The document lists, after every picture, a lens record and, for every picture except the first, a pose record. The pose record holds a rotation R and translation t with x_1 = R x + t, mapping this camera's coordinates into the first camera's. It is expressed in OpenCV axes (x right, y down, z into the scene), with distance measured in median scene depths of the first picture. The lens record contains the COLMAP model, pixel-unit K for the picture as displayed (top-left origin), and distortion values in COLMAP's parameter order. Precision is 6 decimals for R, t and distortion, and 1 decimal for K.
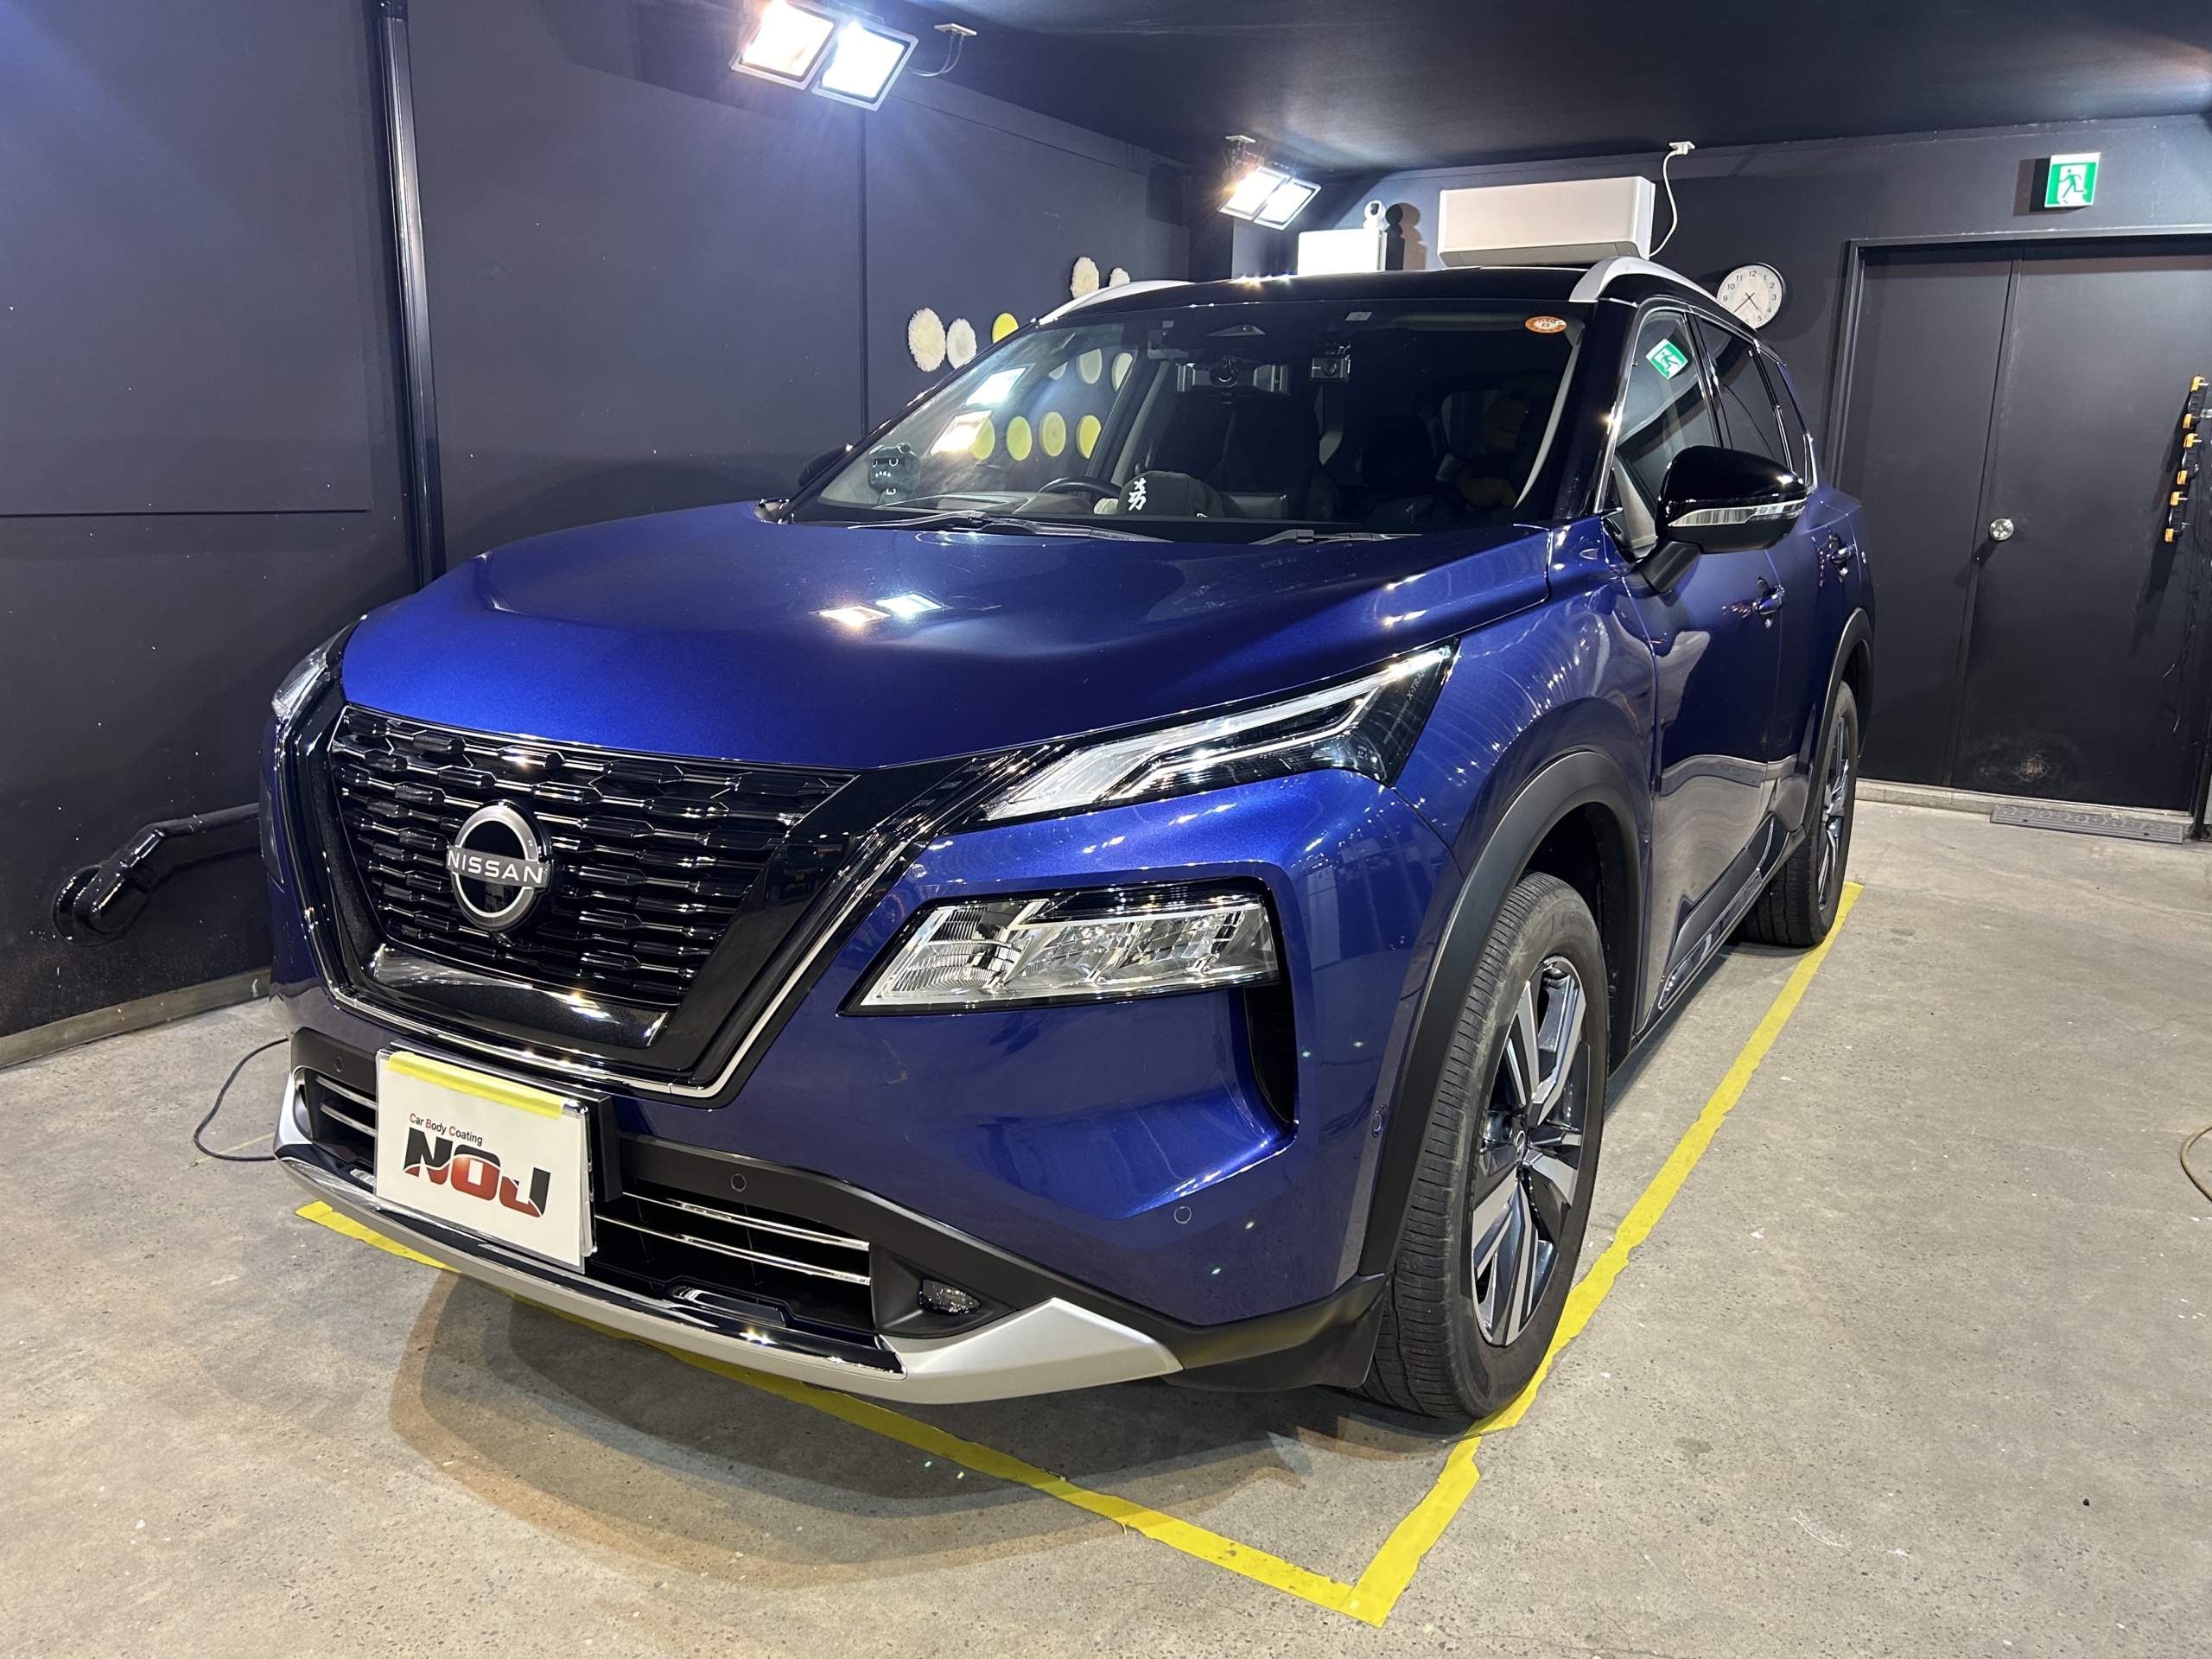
lens RADIAL K [[1677.4, 0, 1121.4], [0, 1677.4, 835.4], [0, 0, 1]] dist [0.040037, -0.046179]
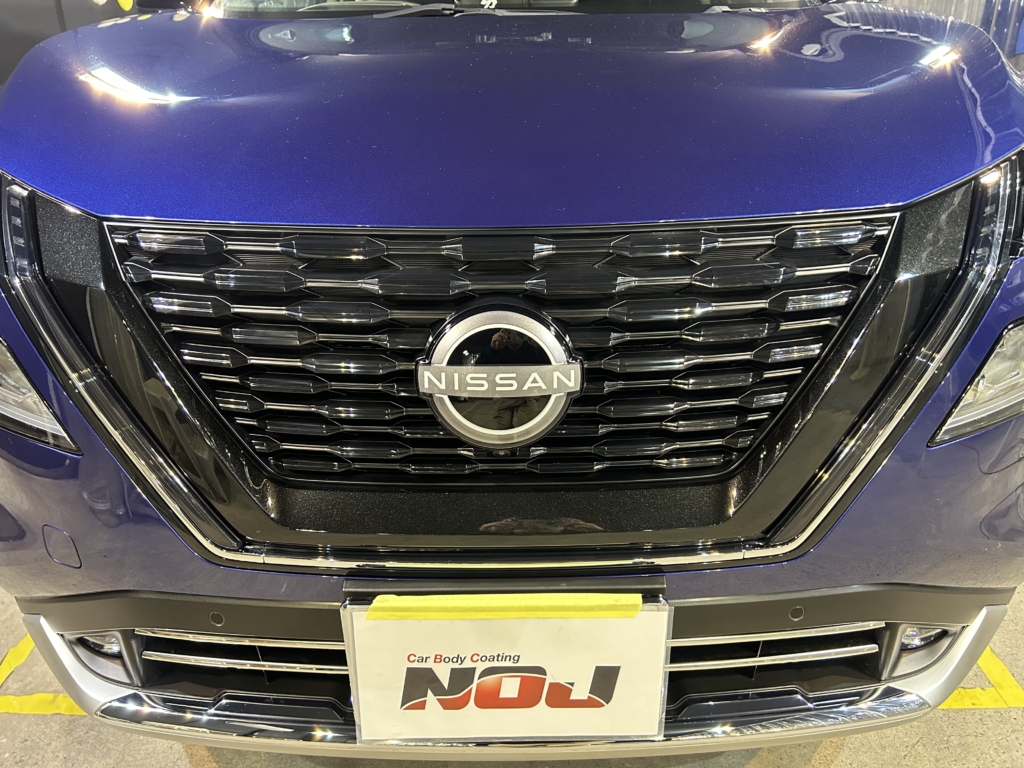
lens RADIAL K [[776.5, 0, 519.1], [0, 776.5, 386.7], [0, 0, 1]] dist [0.040037, -0.046179]
pose [[0.865692, -0.232212, 0.443457, -0.442844], [0.137085, 0.962002, 0.236134, -0.057845], [-0.481440, -0.143628, 0.864631, 0.526462]]
